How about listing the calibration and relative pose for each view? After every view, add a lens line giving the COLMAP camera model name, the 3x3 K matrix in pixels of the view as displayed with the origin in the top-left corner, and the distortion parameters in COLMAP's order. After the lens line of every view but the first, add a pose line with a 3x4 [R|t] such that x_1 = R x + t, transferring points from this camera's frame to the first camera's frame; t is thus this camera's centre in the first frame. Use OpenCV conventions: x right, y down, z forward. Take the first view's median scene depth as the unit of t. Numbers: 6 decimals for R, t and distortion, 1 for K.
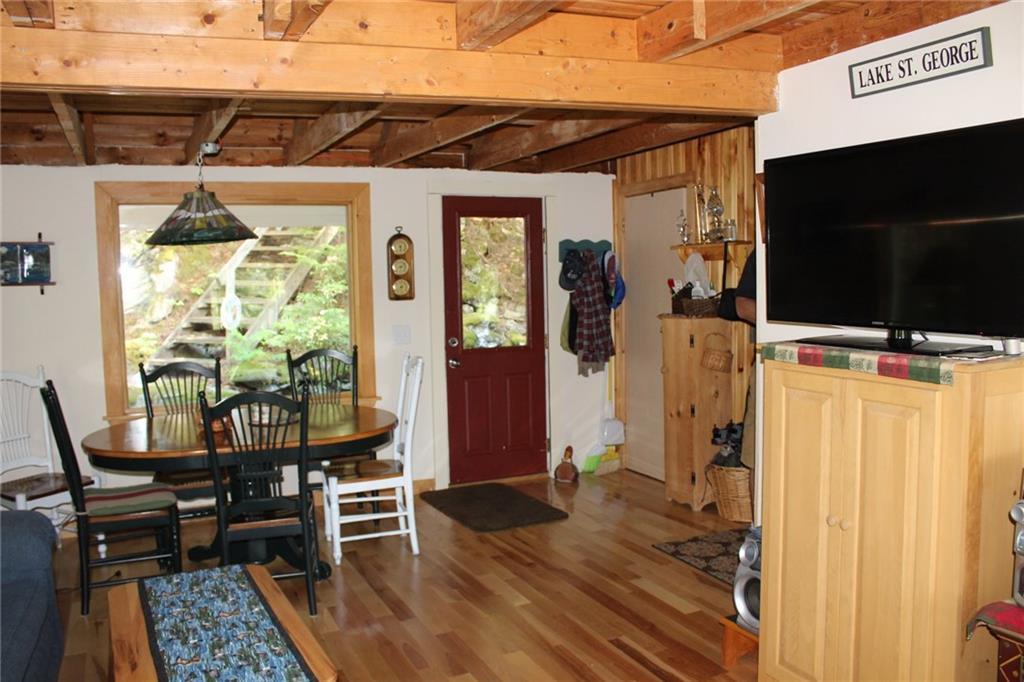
lens RADIAL K [[881.4, 0, 513.2], [0, 881.4, 345.1], [0, 0, 1]] dist [-0.160237, 0.145891]
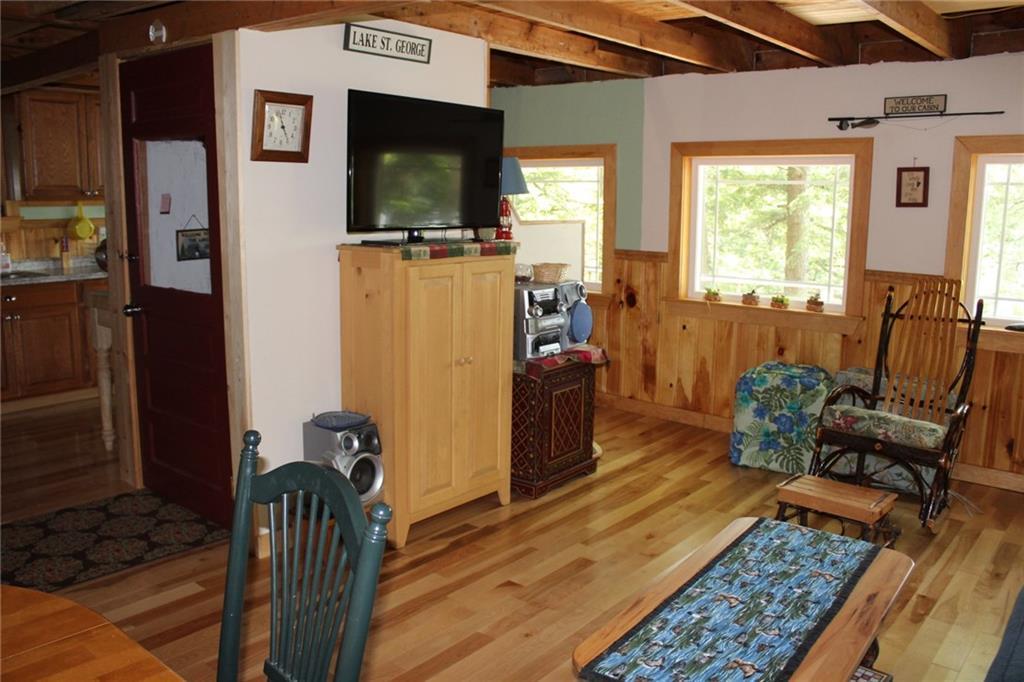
lens RADIAL K [[881.4, 0, 504.7], [0, 881.4, 340.2], [0, 0, 1]] dist [-0.160237, 0.145891]
pose [[-0.461481, -0.122287, 0.878682, -0.562954], [0.074836, 0.981558, 0.175908, -0.051441], [-0.883988, 0.146935, -0.443819, 0.927534]]
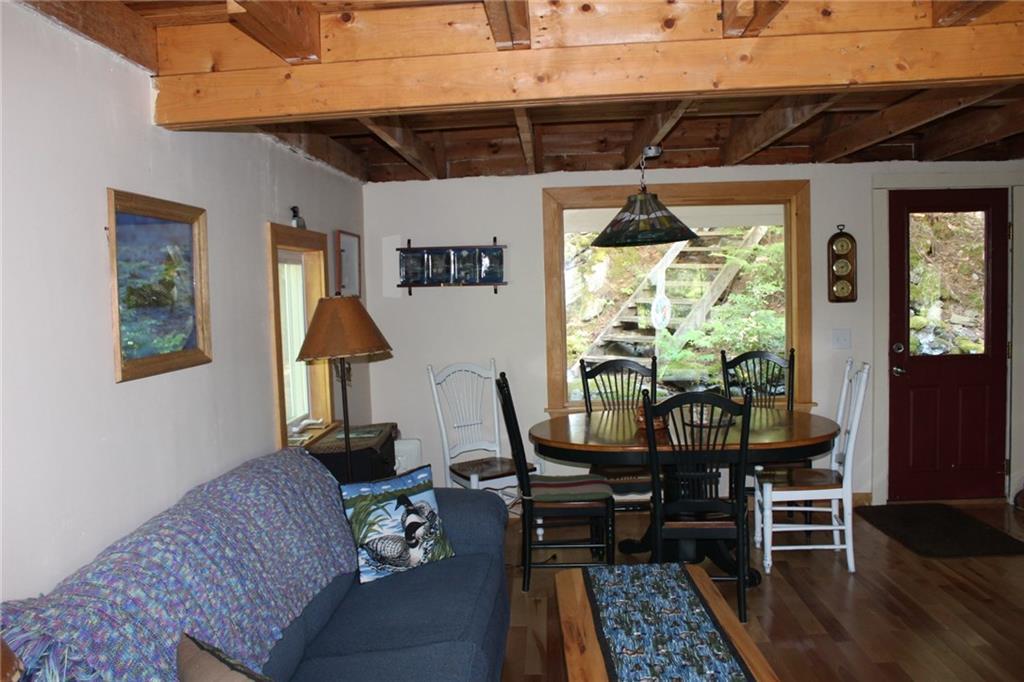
lens RADIAL K [[881.4, 0, 486.2], [0, 881.4, 345.1], [0, 0, 1]] dist [-0.160237, 0.145891]
pose [[0.878859, 0.027168, -0.476307, -0.028175], [-0.027441, 0.999603, 0.006383, -0.000270], [0.476292, 0.007460, 0.879256, -0.000096]]
